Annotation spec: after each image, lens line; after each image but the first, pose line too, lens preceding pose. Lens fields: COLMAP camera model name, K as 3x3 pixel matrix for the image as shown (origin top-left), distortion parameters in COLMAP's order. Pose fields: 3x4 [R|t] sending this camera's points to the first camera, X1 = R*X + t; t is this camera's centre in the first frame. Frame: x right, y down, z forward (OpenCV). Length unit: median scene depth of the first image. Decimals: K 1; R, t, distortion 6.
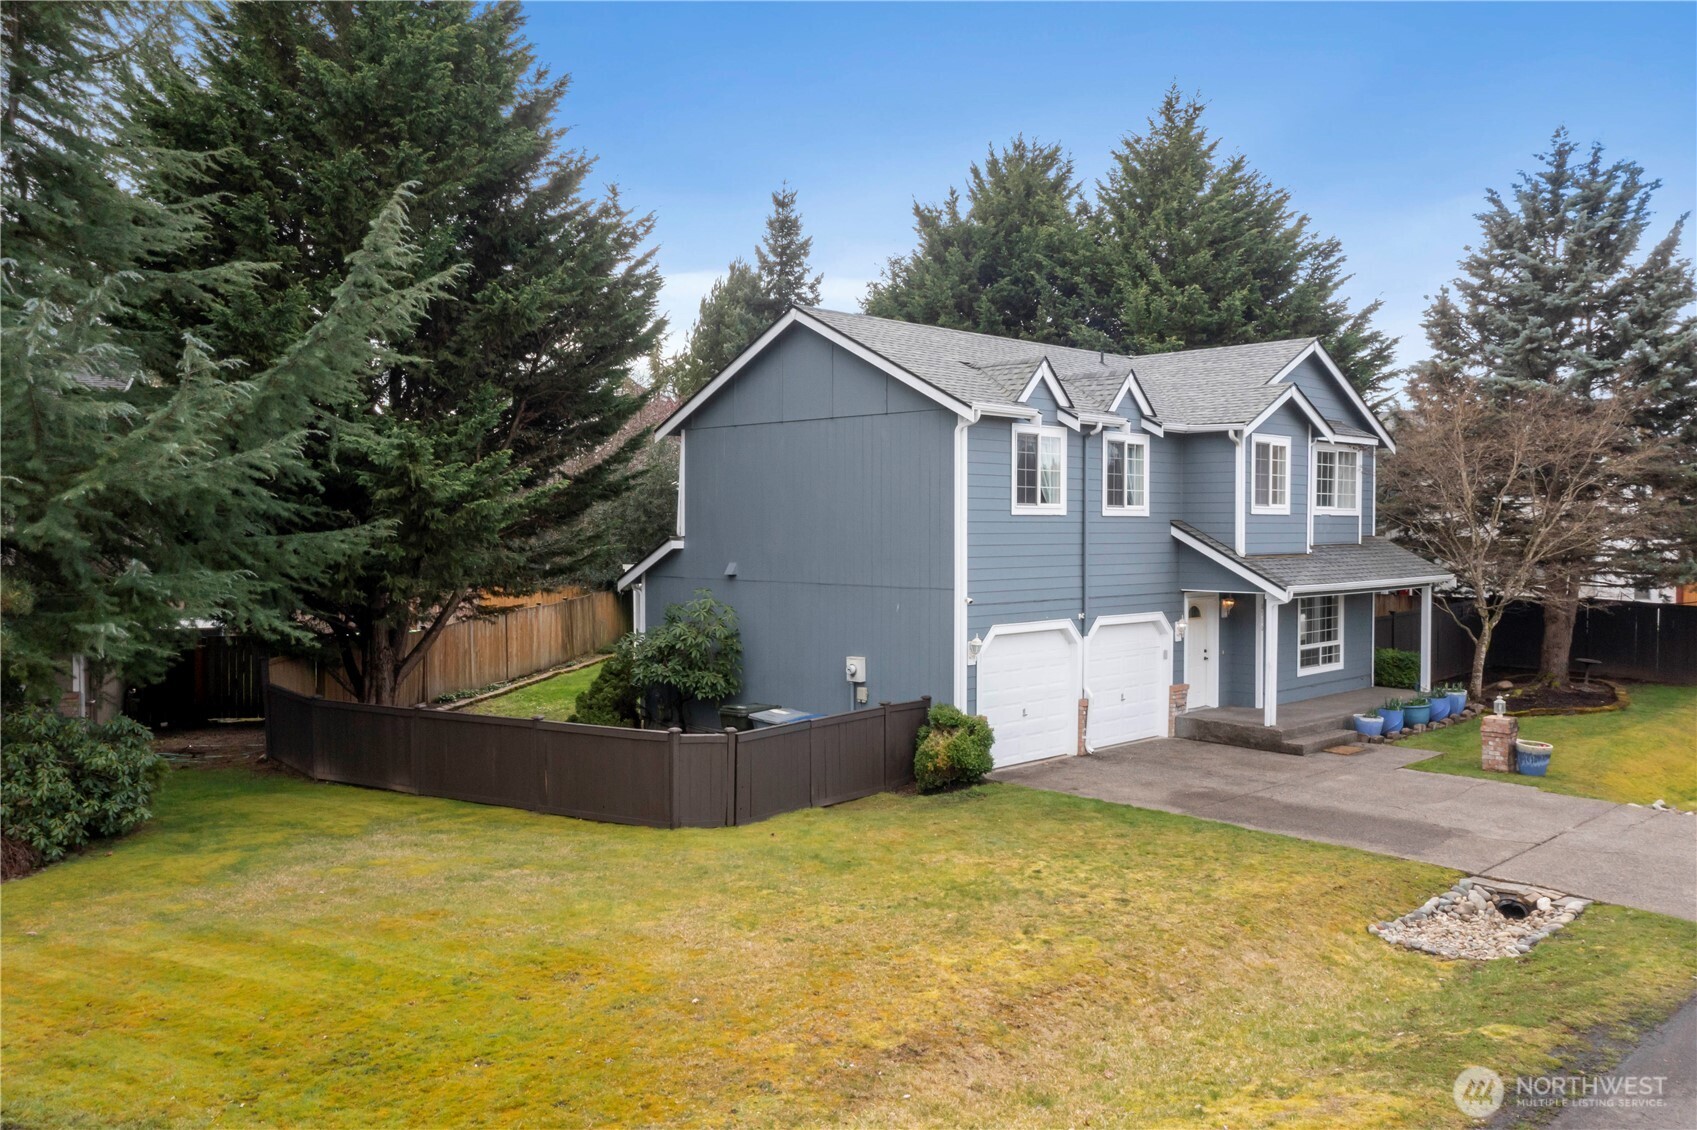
lens RADIAL K [[1354.0, 0, 848.5], [0, 1354.0, 565.0], [0, 0, 1]] dist [-0.008617, -0.000593]
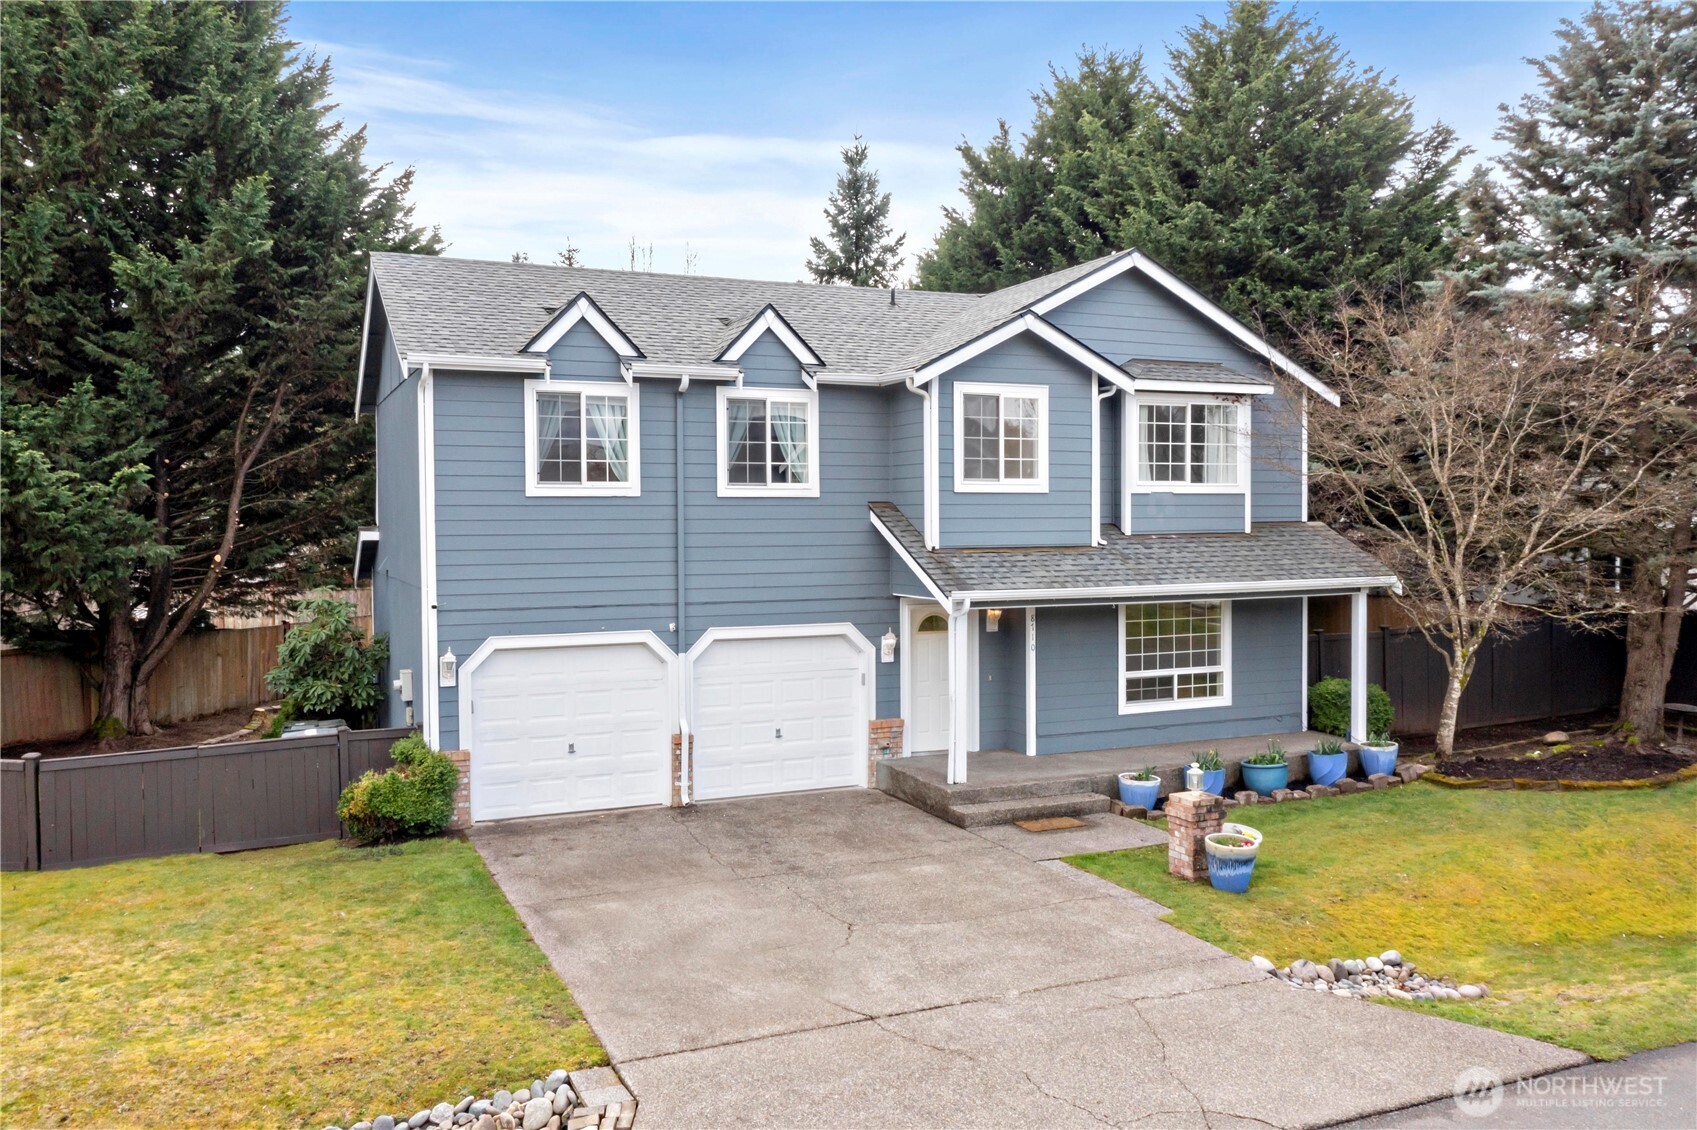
lens RADIAL K [[1335.8, 0, 848.5], [0, 1335.8, 565.0], [0, 0, 1]] dist [0.000530, 0.004627]
pose [[0.933570, 0.004775, -0.358363, 0.499686], [-0.003245, 0.999983, 0.004870, -0.001373], [0.358381, -0.003384, 0.933569, 0.300404]]
